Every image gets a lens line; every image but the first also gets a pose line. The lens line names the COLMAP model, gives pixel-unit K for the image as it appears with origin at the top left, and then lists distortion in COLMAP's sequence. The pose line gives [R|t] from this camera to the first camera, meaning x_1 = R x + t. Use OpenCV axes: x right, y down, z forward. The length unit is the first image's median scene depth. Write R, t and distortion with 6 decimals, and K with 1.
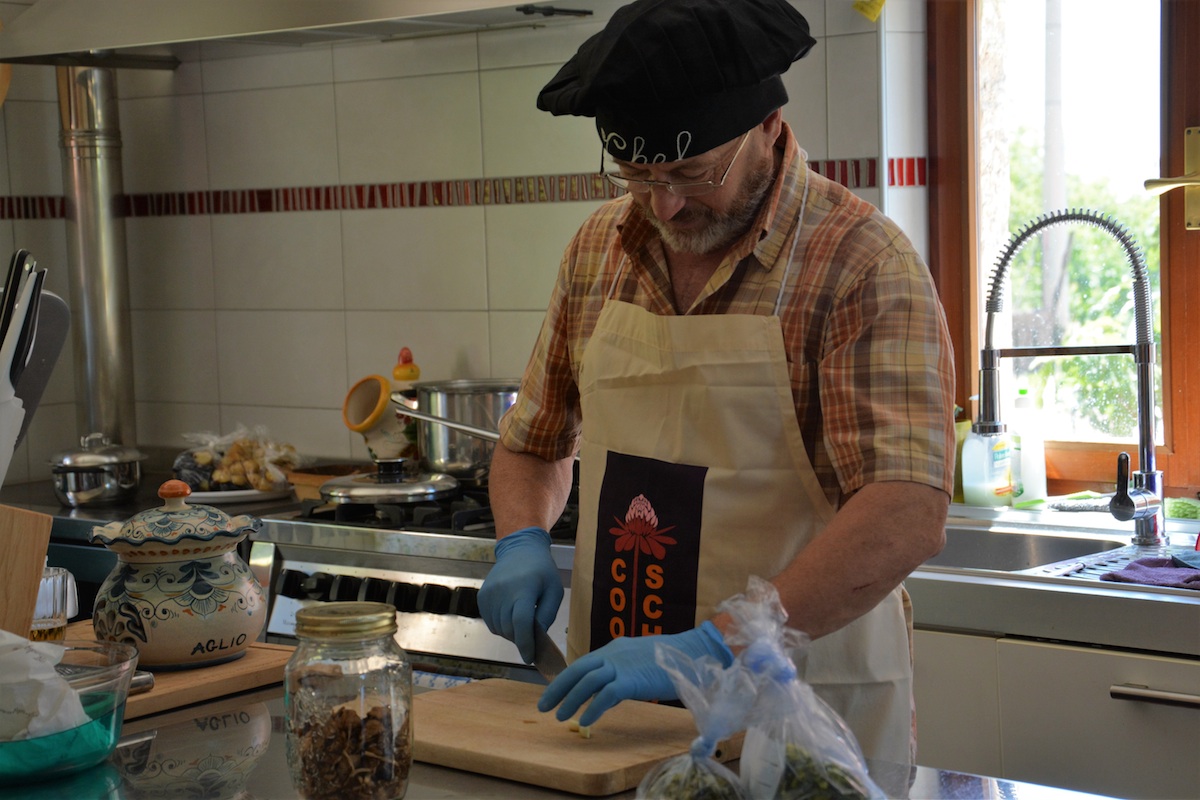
lens RADIAL K [[2347.8, 0, 600.0], [0, 2347.8, 400.0], [0, 0, 1]] dist [0.352738, 0.267319]
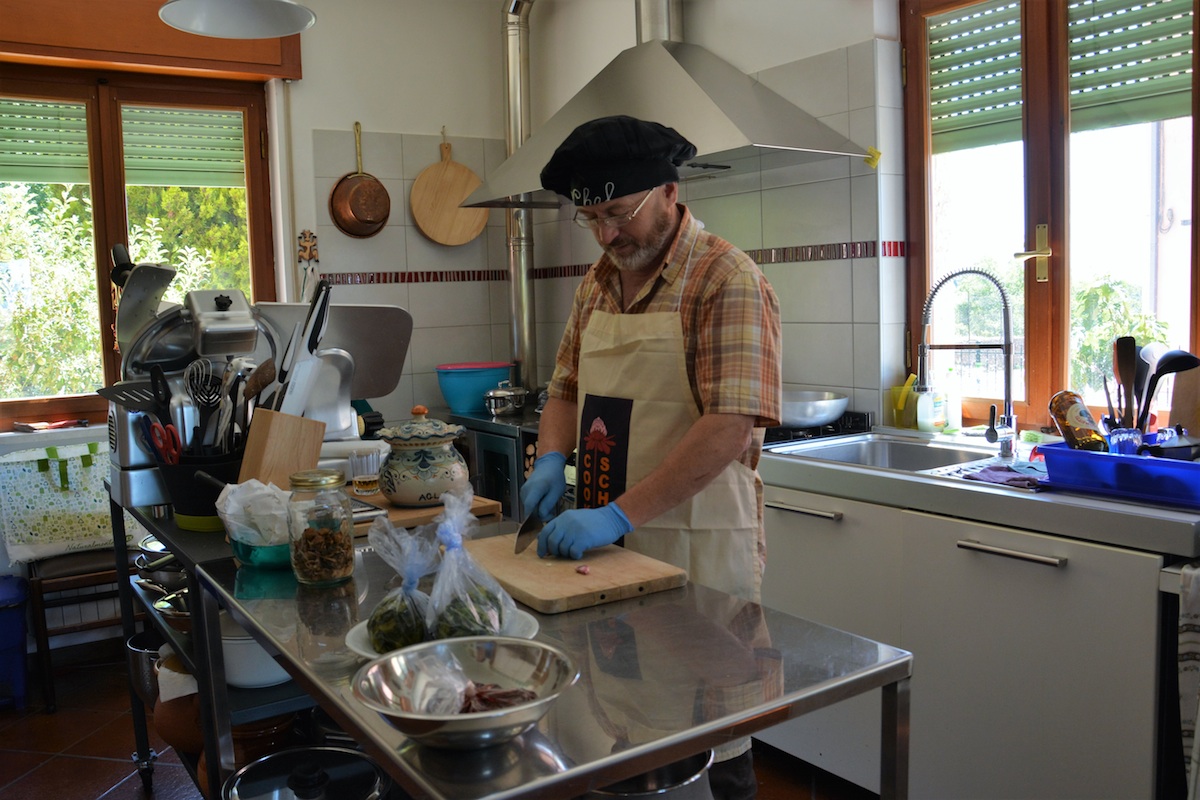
lens RADIAL K [[1014.6, 0, 600.0], [0, 1014.6, 400.0], [0, 0, 1]] dist [-0.163578, 0.119668]
pose [[0.968532, 0.027847, -0.247328, 0.103724], [-0.020641, 0.999285, 0.031678, 0.001168], [0.248033, -0.025576, 0.968414, 0.190124]]
